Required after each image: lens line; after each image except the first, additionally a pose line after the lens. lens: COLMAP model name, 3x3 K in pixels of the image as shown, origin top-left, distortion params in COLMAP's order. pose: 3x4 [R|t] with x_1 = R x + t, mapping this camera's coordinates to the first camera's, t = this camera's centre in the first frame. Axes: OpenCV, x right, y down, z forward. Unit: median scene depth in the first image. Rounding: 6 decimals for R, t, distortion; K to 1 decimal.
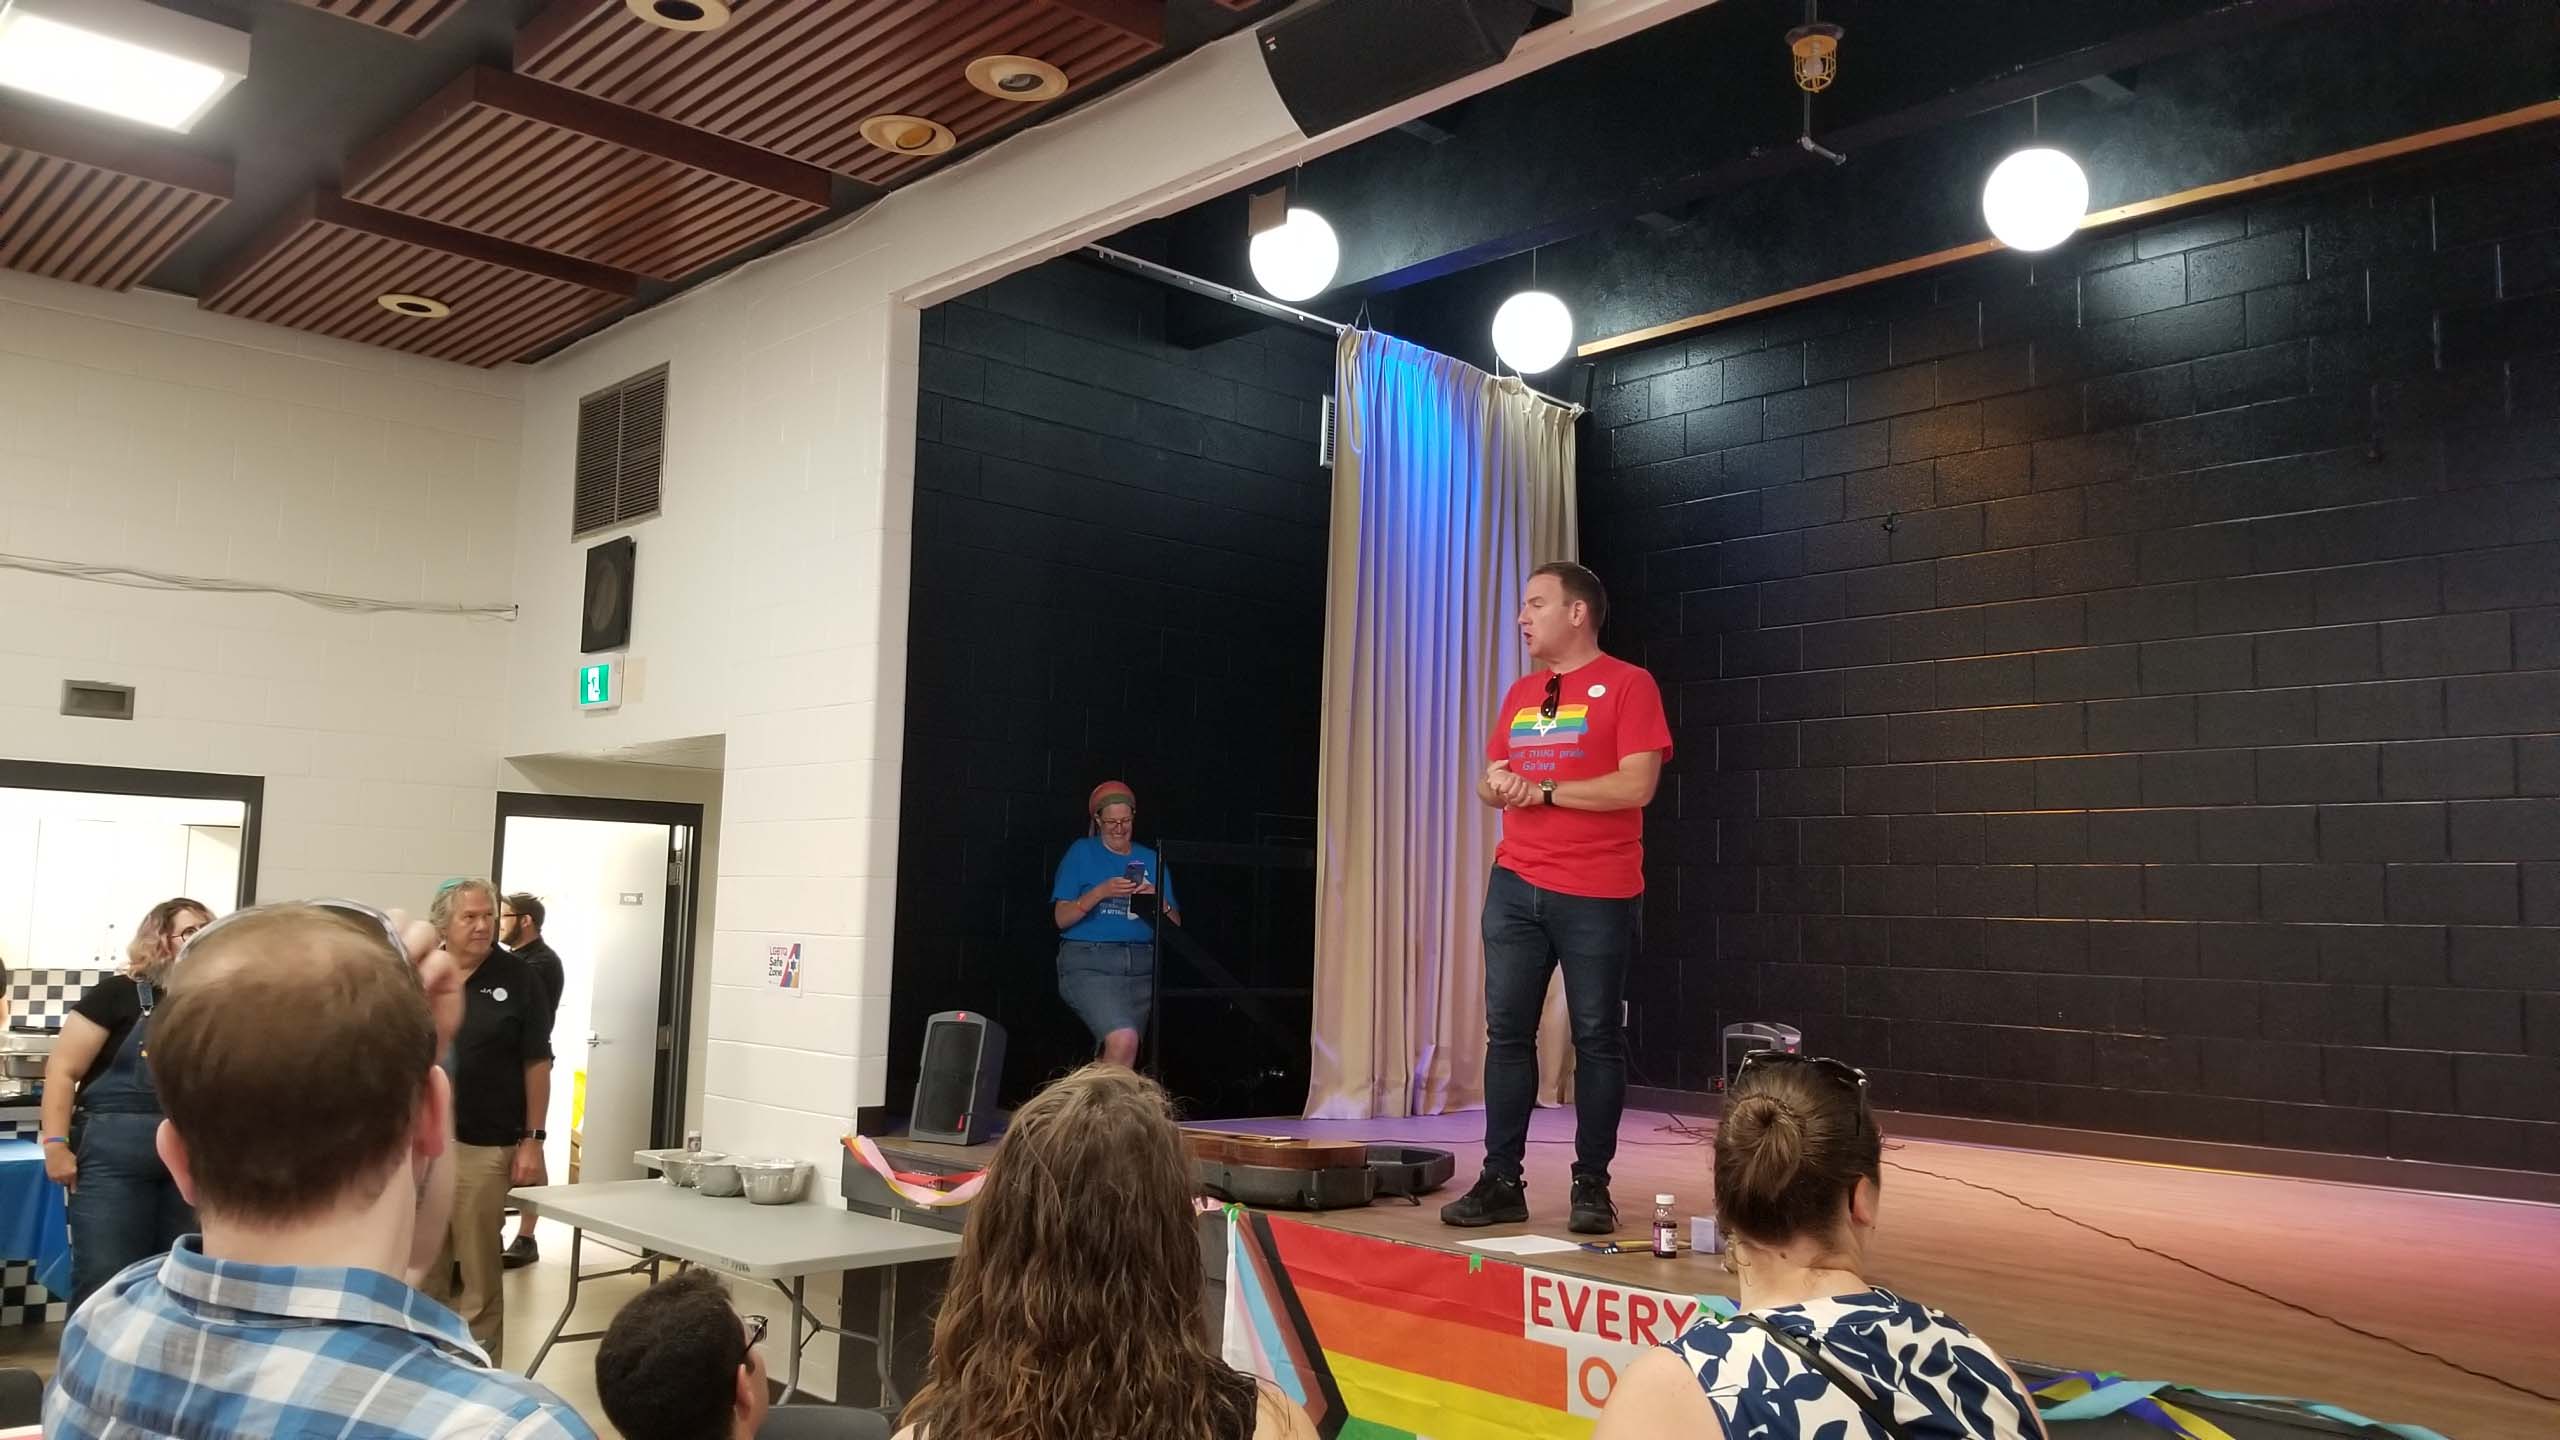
lens RADIAL K [[2013.1, 0, 1326.1], [0, 2013.1, 695.5], [0, 0, 1]] dist [0.028897, -0.091799]
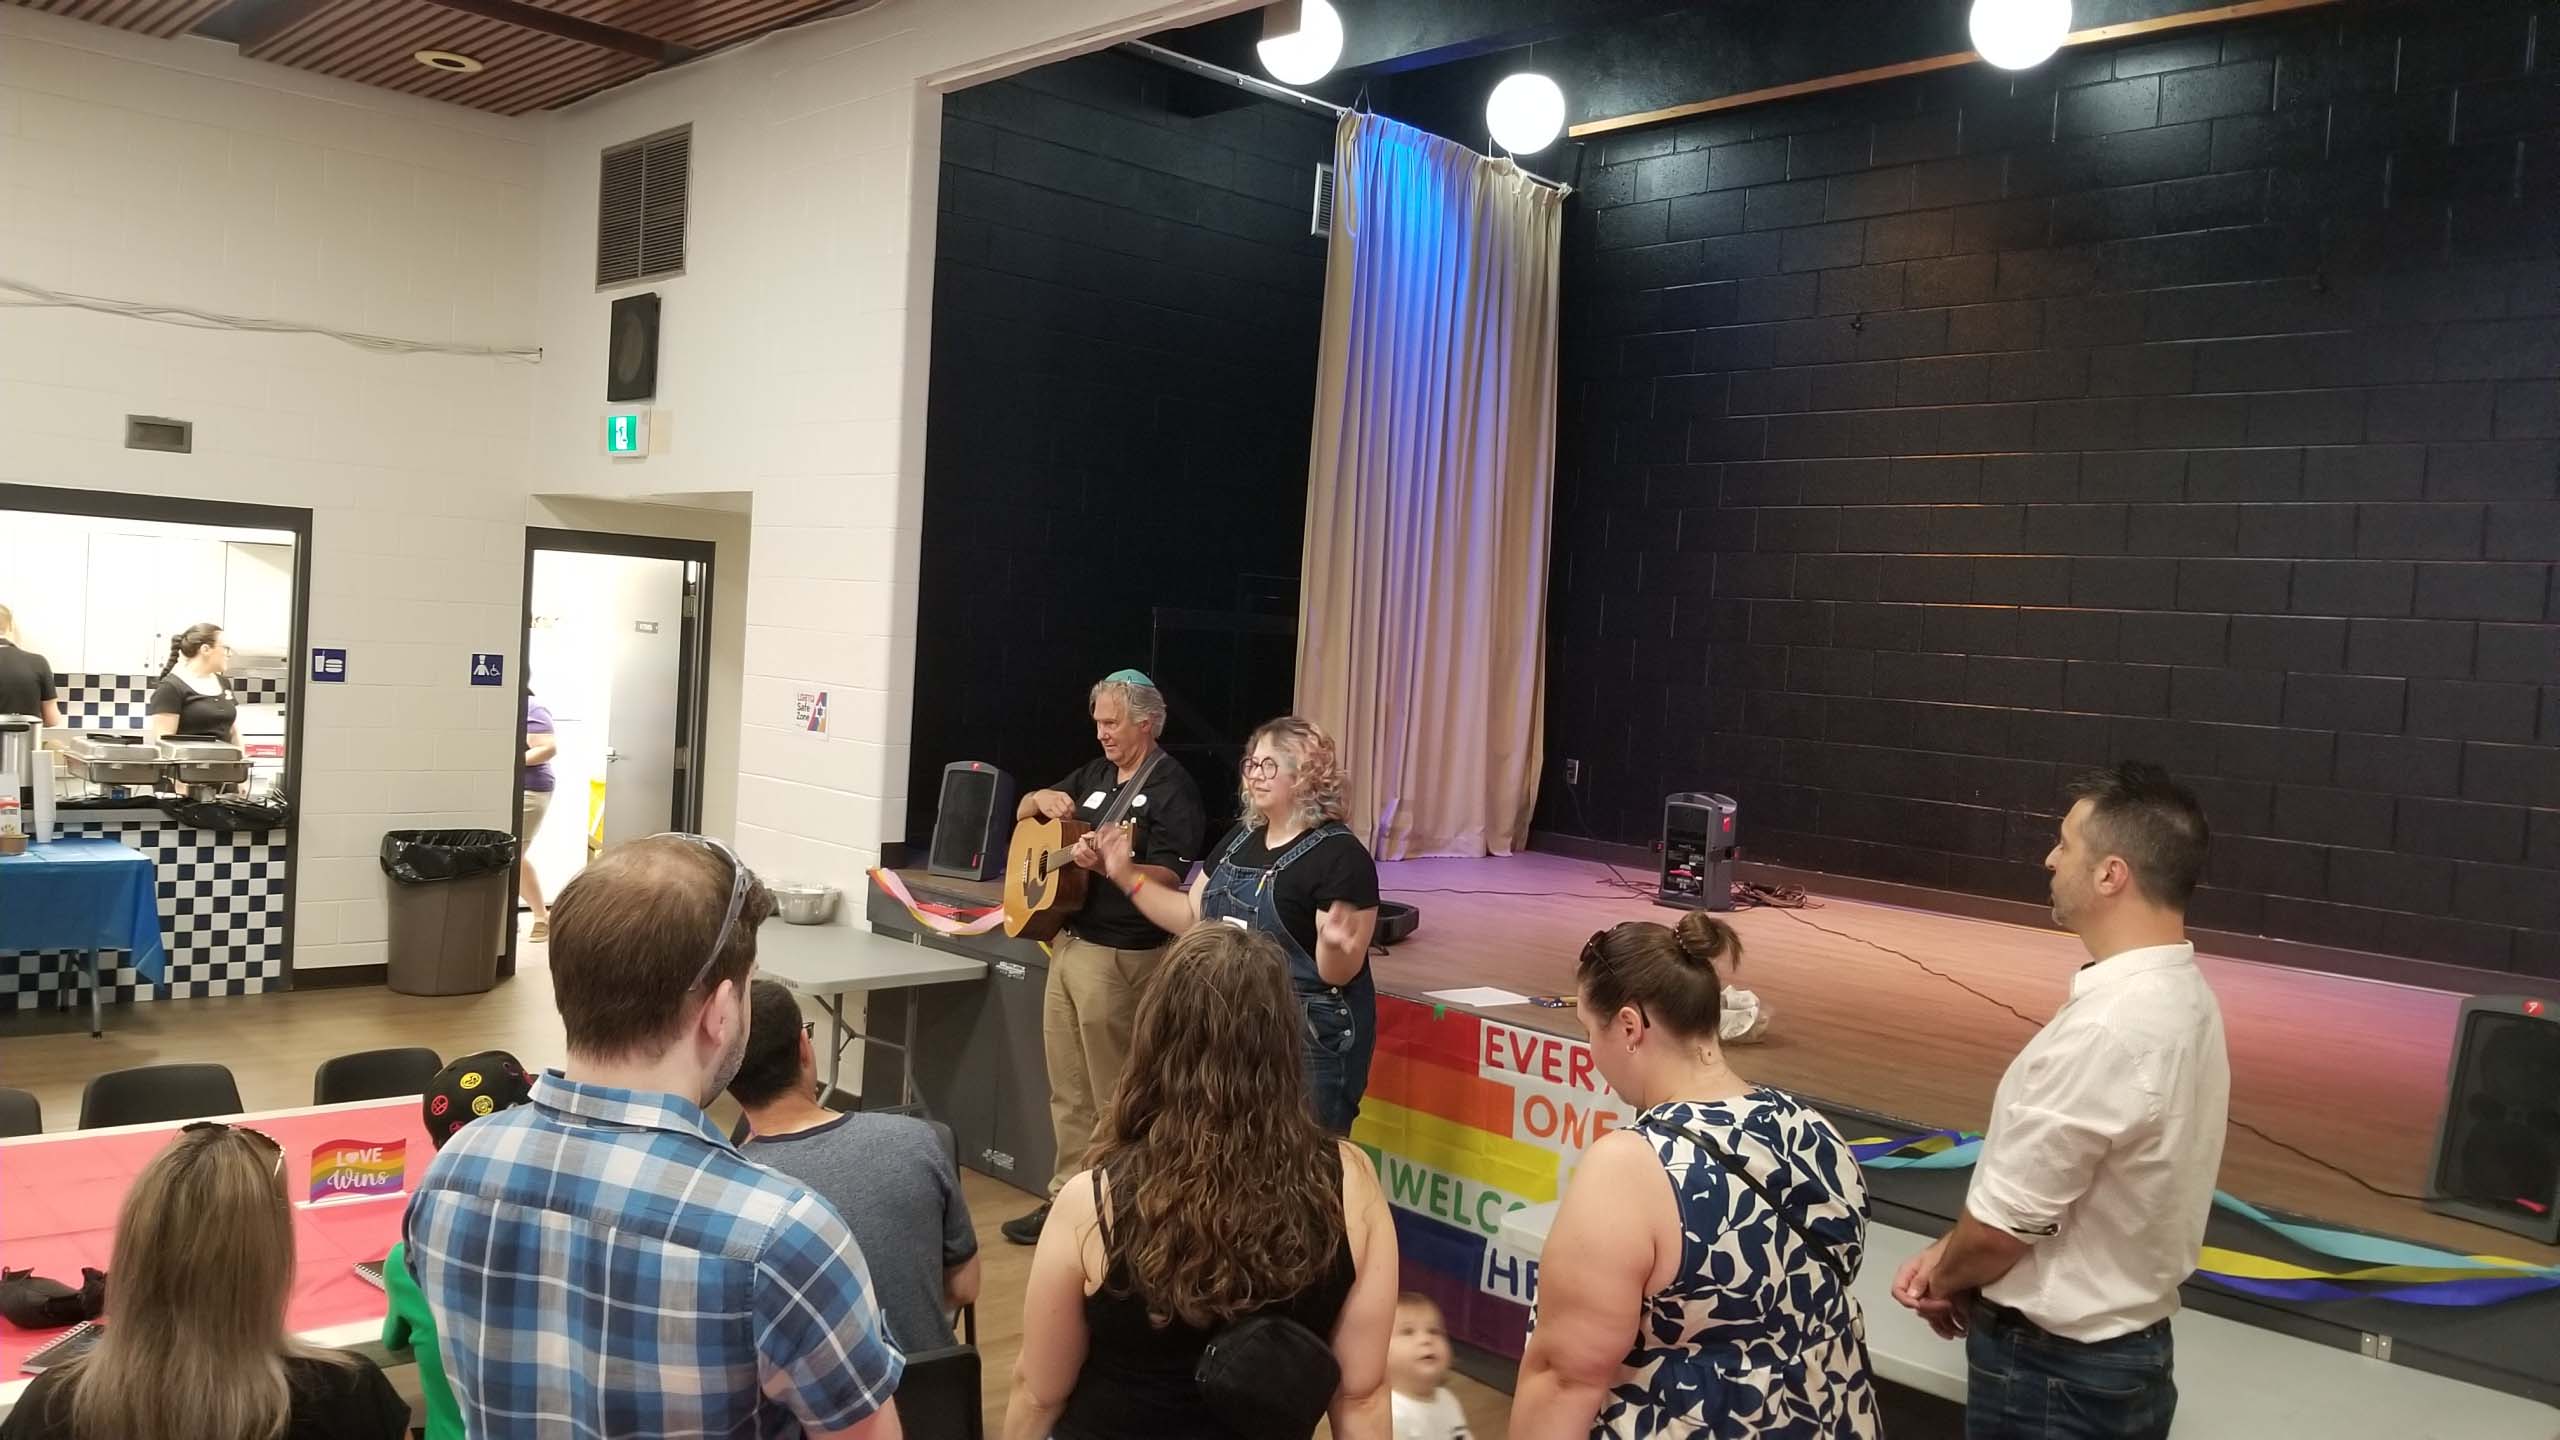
lens RADIAL K [[2018.7, 0, 1280.0], [0, 2018.7, 720.0], [0, 0, 1]] dist [0.008059, -0.082291]
pose [[0.999273, 0.038079, 0.002082, -0.014690], [-0.037946, 0.987404, 0.153602, -0.033221], [0.003793, -0.153570, 0.988131, -0.068690]]
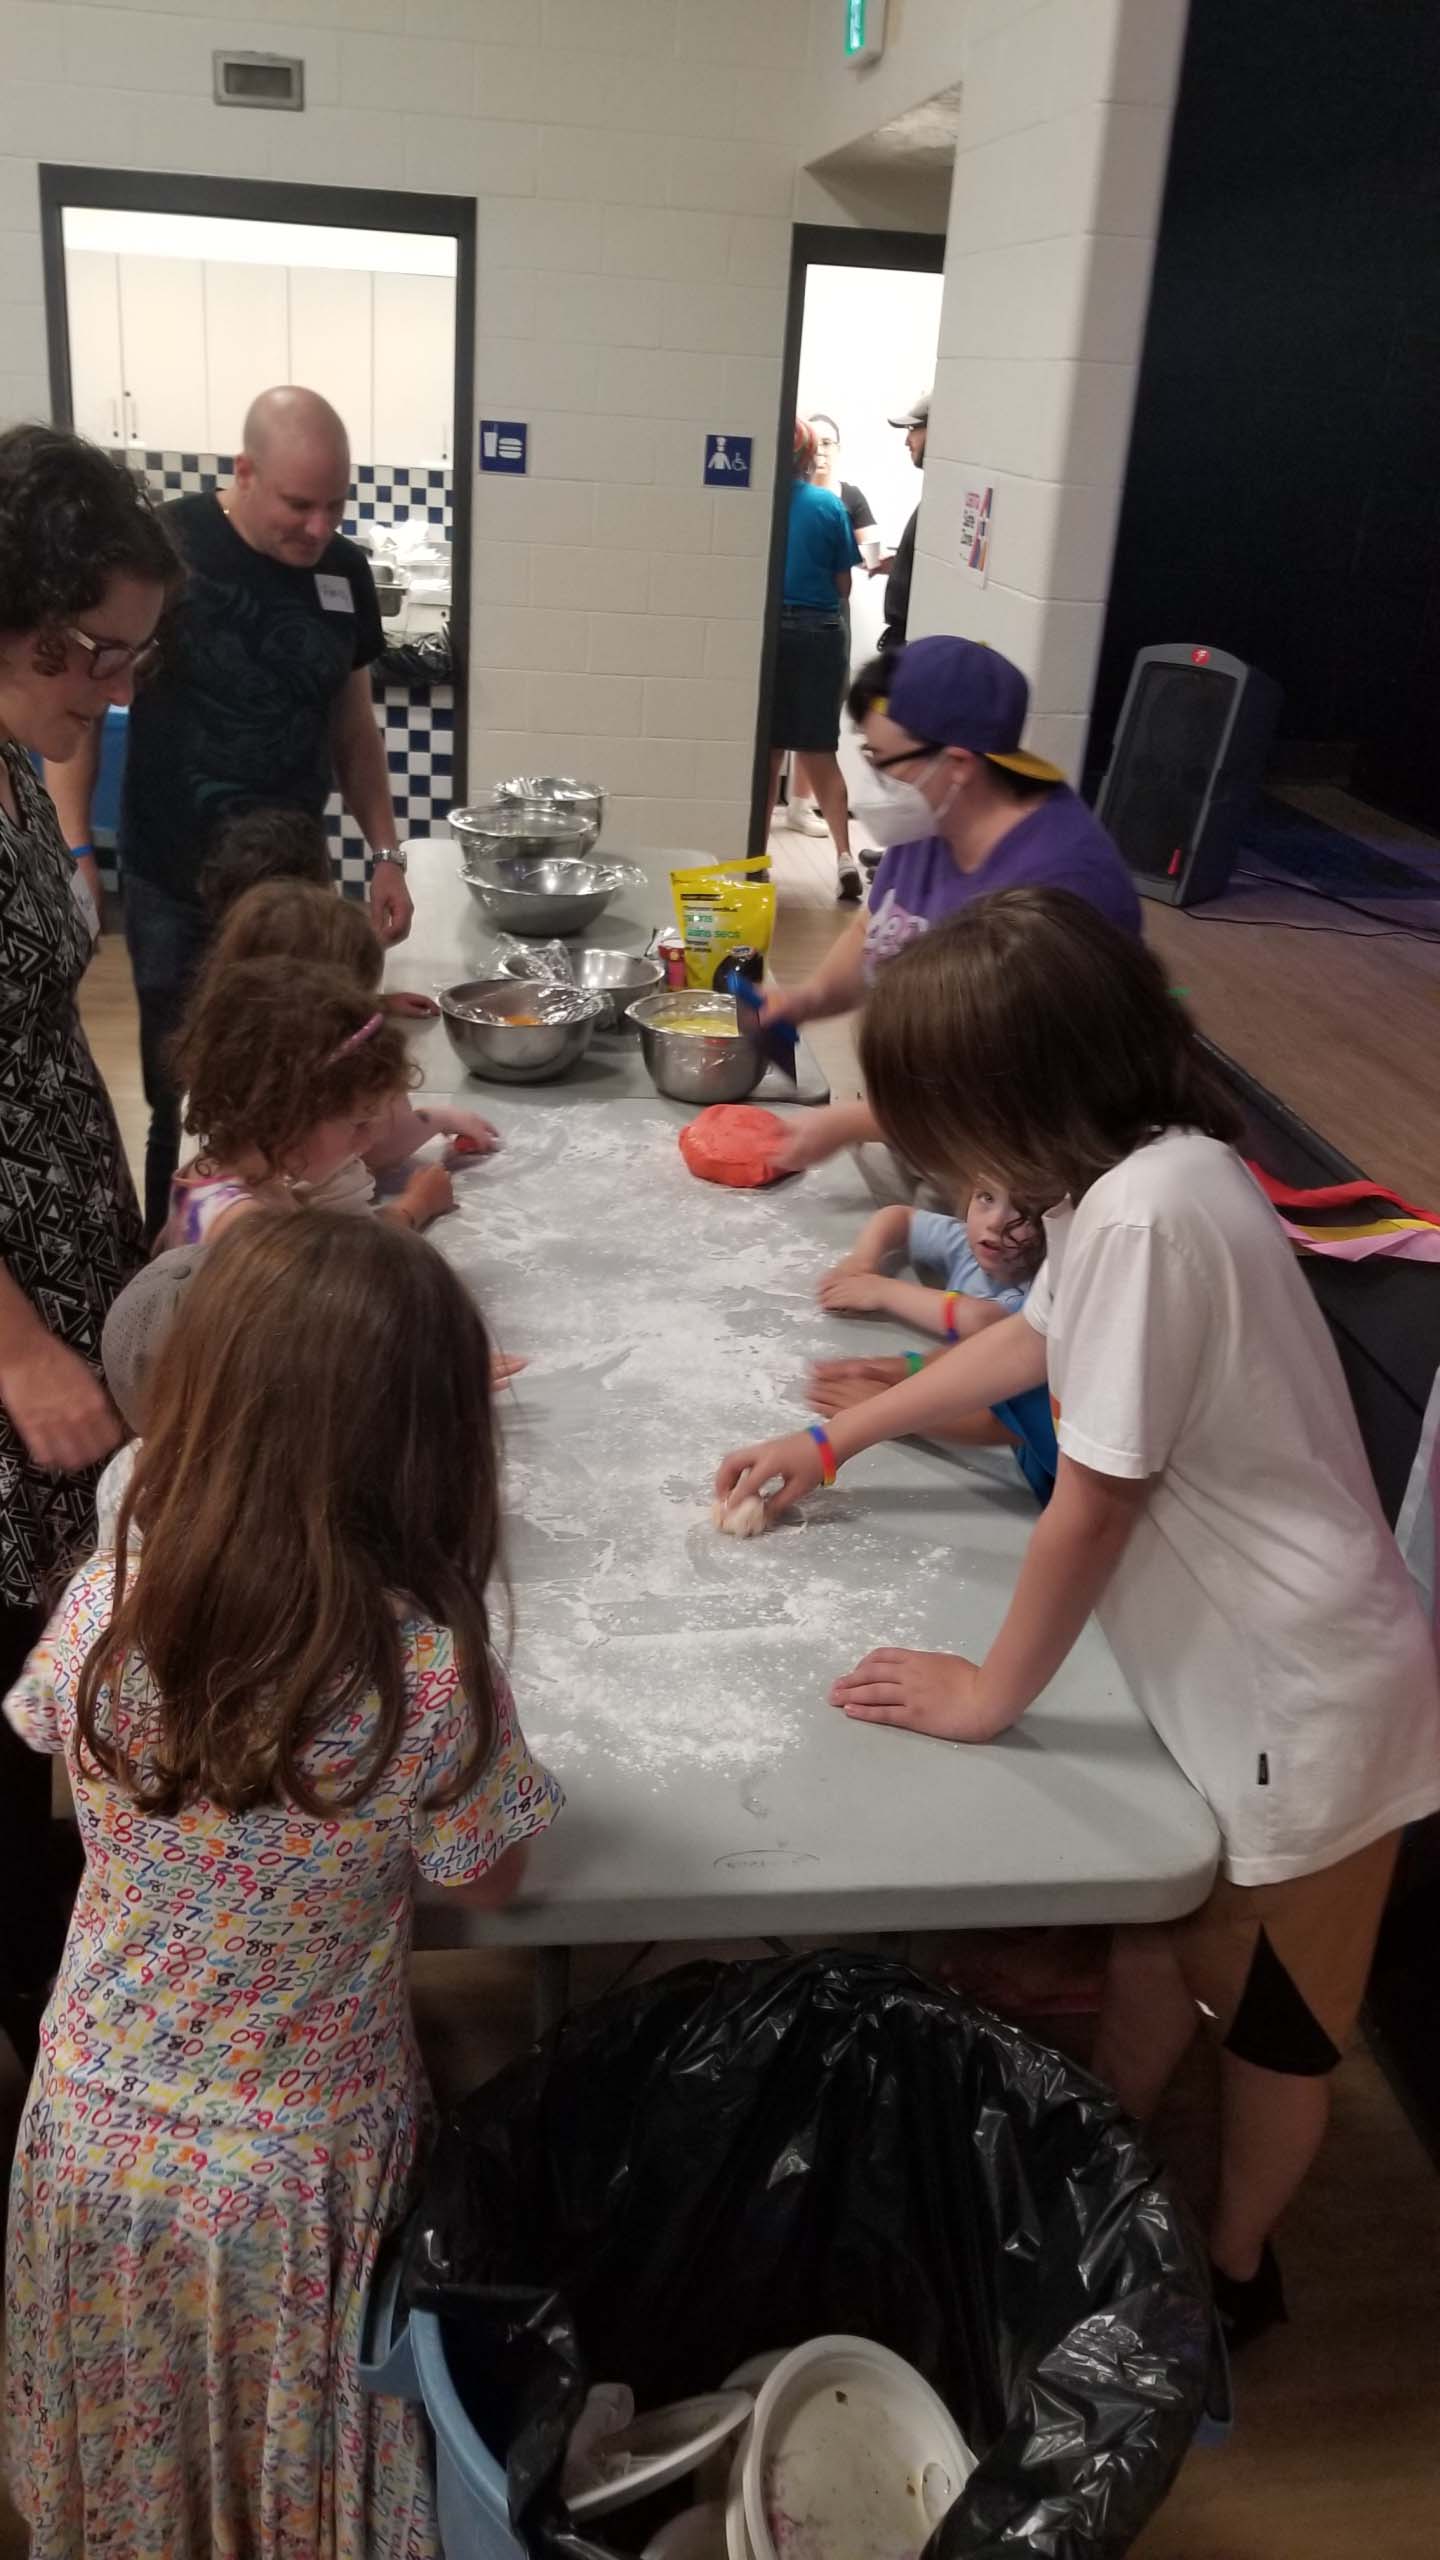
lens RADIAL K [[2013.1, 0, 718.6], [0, 2013.1, 1323.4], [0, 0, 1]] dist [0.028897, -0.091799]
pose [[0.814544, 0.272571, -0.512078, 0.025260], [0.018533, 0.870059, 0.492599, 0.039324], [0.579806, -0.410734, 0.703649, 0.389219]]
